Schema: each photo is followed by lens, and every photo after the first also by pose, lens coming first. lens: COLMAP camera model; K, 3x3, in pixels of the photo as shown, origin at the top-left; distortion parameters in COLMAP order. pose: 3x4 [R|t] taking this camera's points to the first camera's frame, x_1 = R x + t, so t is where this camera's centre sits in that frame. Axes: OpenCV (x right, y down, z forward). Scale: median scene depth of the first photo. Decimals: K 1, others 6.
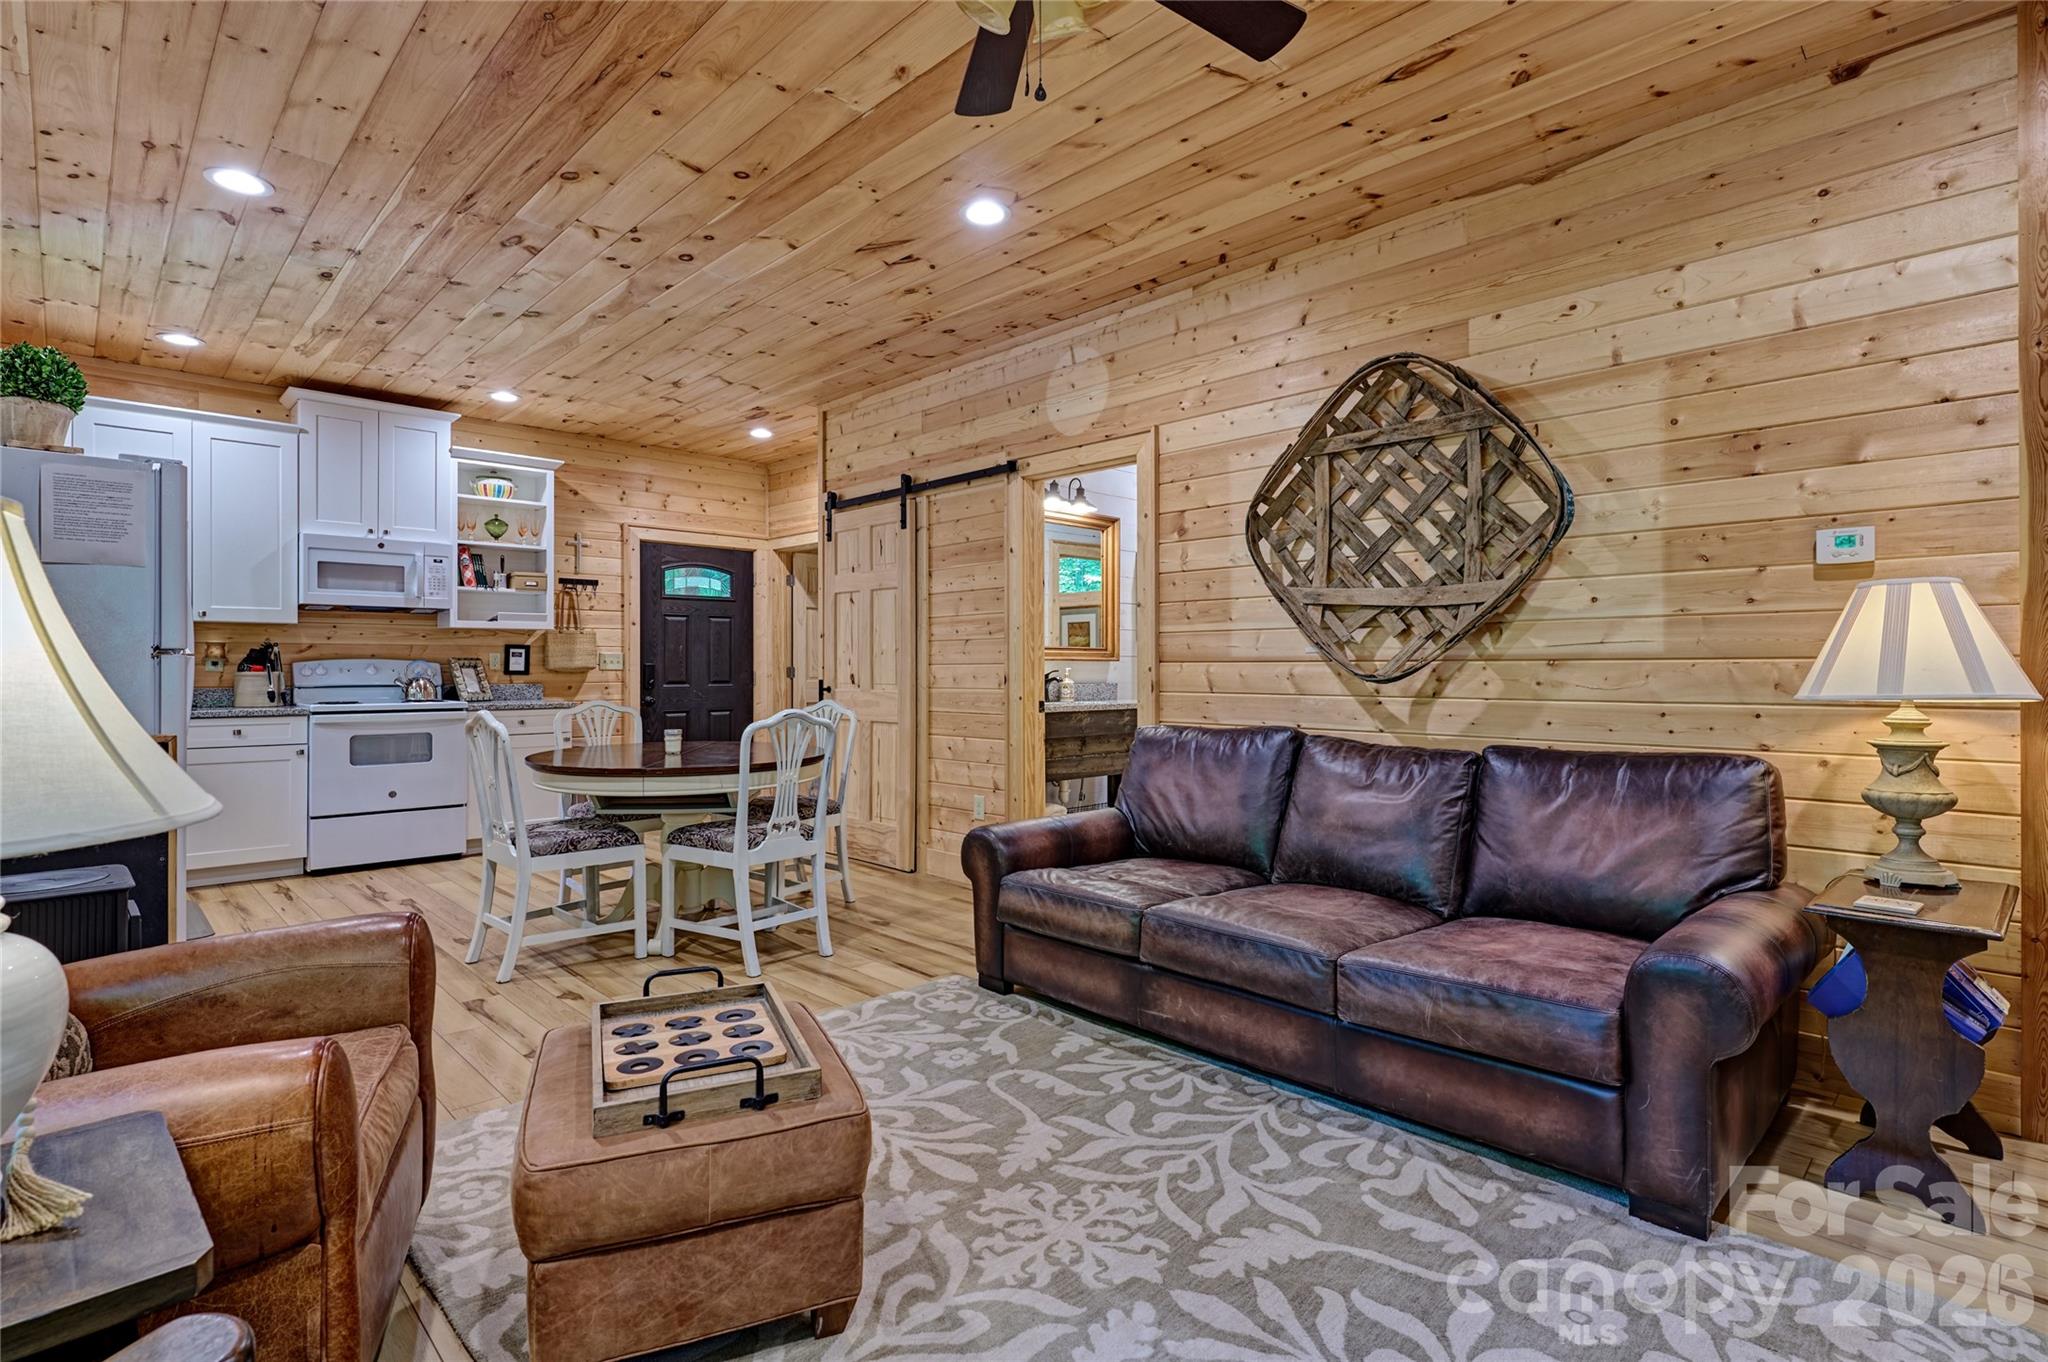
lens RADIAL K [[981.5, 0, 1047.1], [0, 981.5, 664.4], [0, 0, 1]] dist [-0.001394, -0.000526]
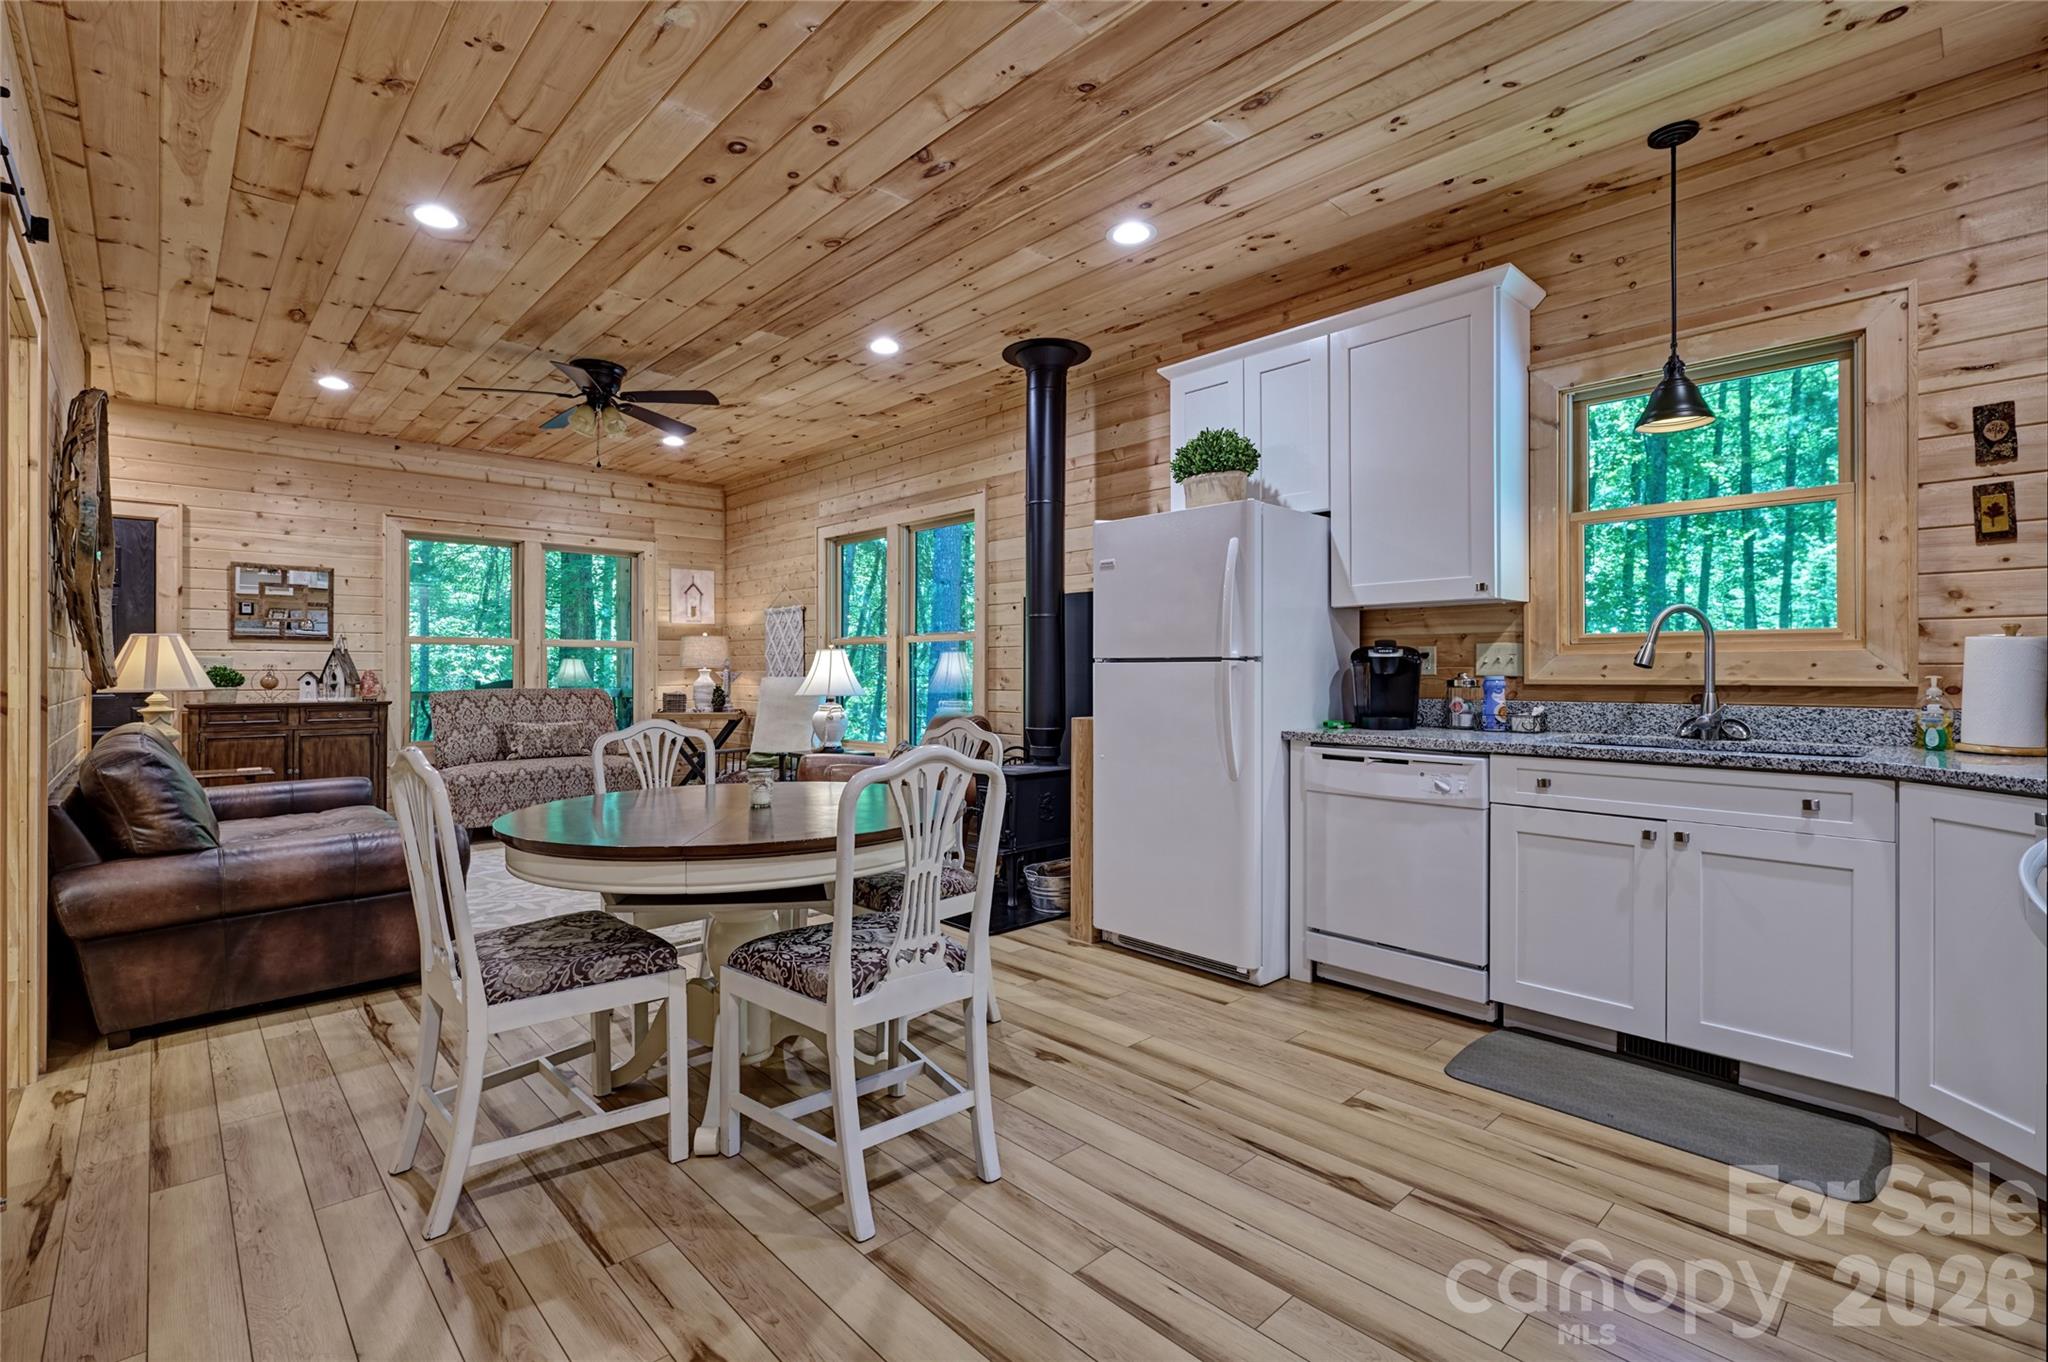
lens RADIAL K [[981.5, 0, 1047.1], [0, 981.5, 664.4], [0, 0, 1]] dist [-0.001394, -0.000526]
pose [[-0.998974, 0.002854, 0.045196, -0.477042], [0.002472, 0.999961, -0.008505, 0.001737], [-0.045218, -0.008385, -0.998942, 1.238055]]
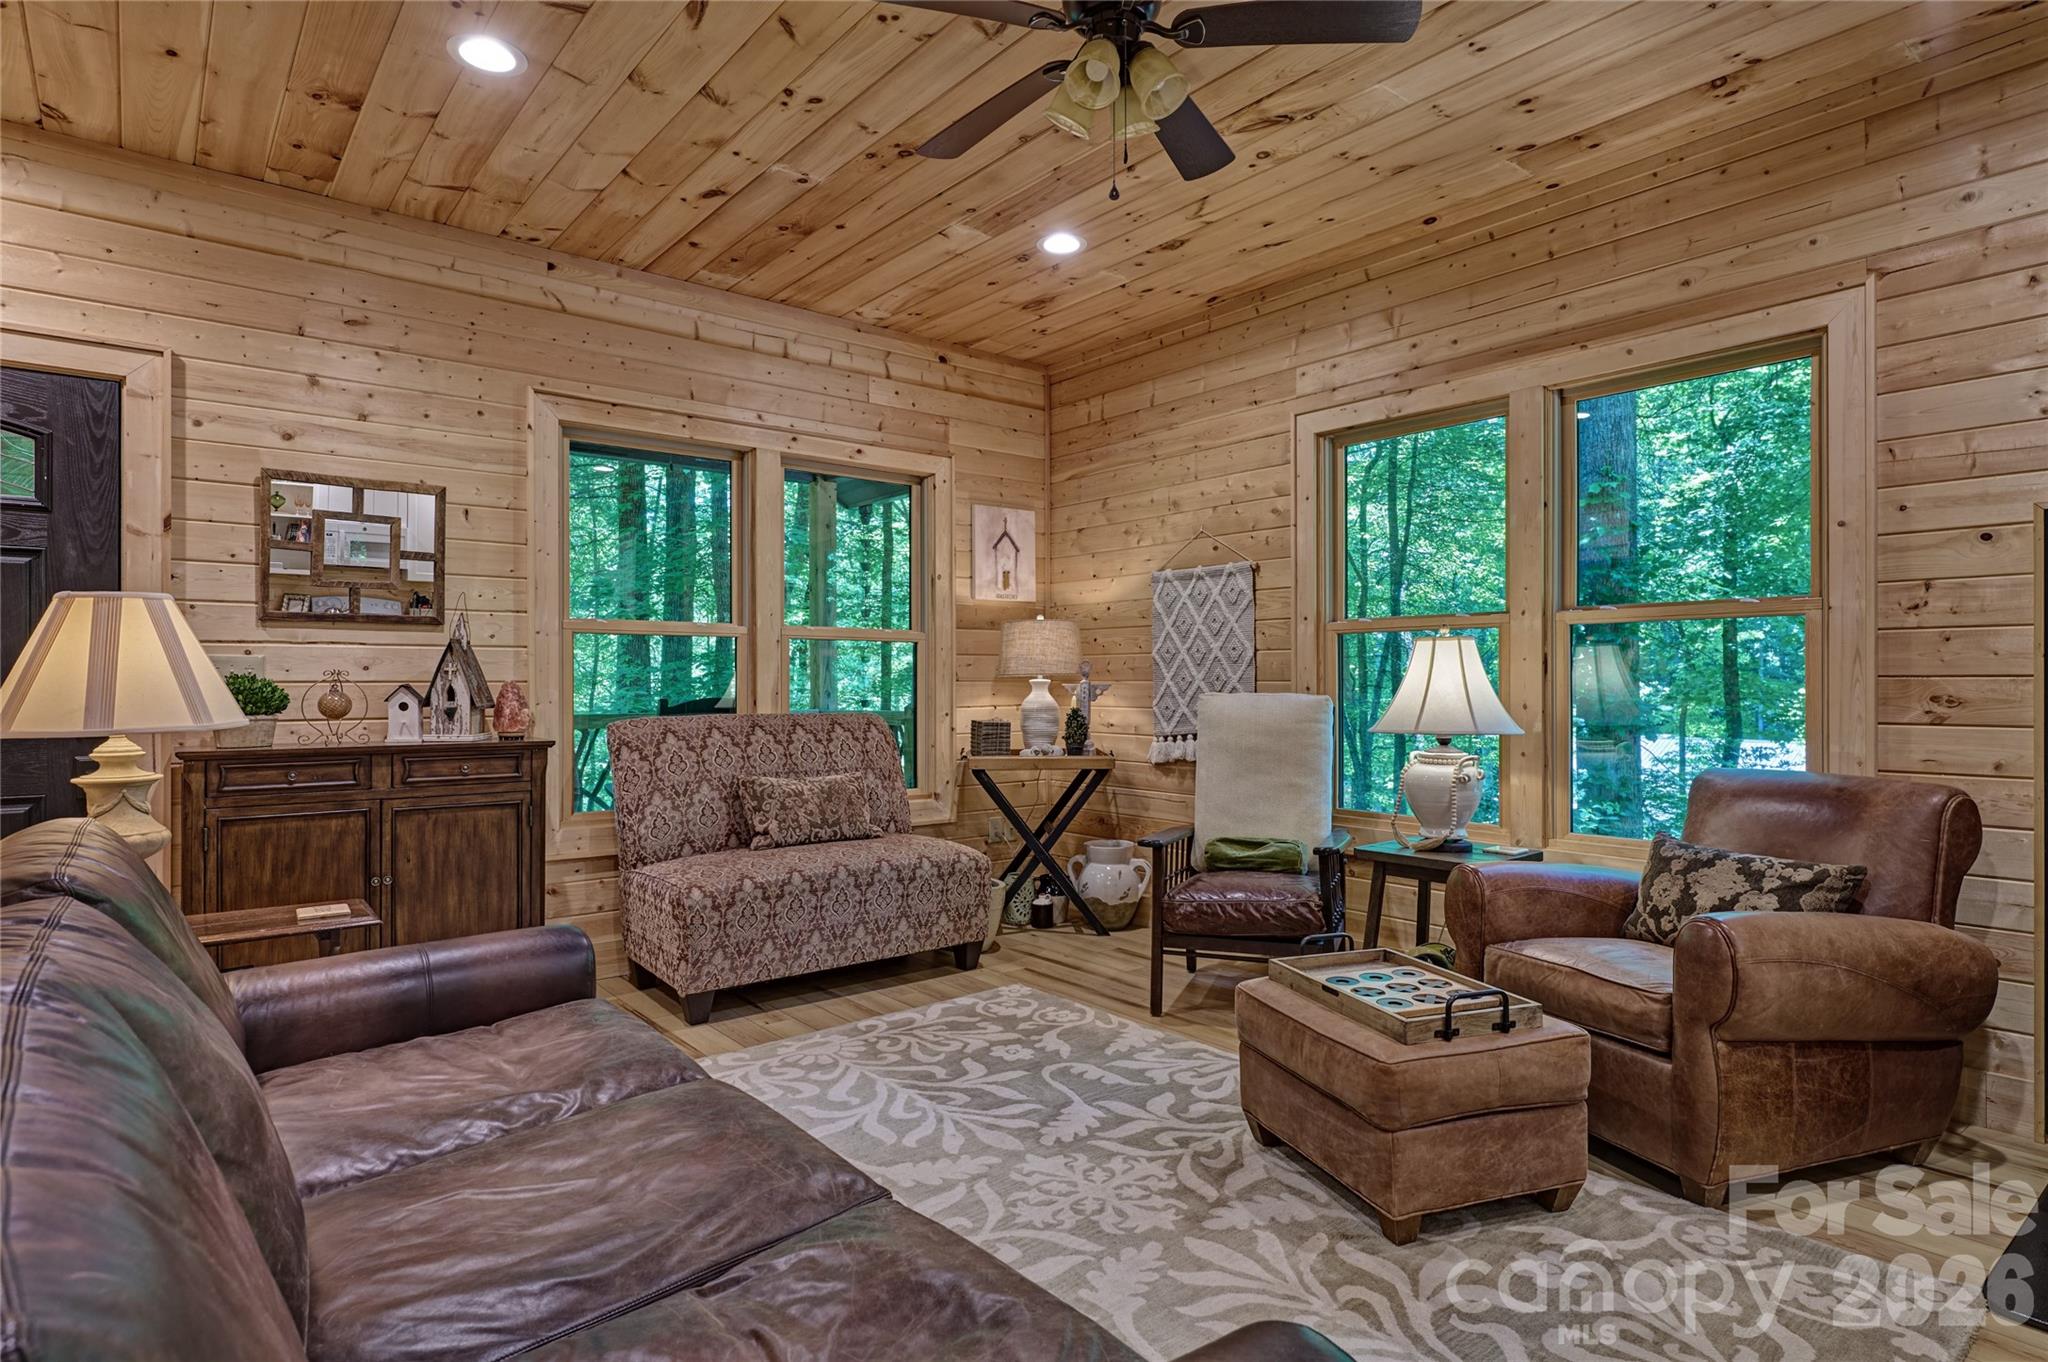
lens RADIAL K [[1097.2, 0, 1020.8], [0, 1097.2, 675.3], [0, 0, 1]] dist [-0.001686, -0.001071]
pose [[-0.994575, 0.004028, 0.103943, -0.009623], [0.003313, 0.999970, -0.007051, -0.001076], [-0.103968, -0.006669, -0.994558, 0.759479]]
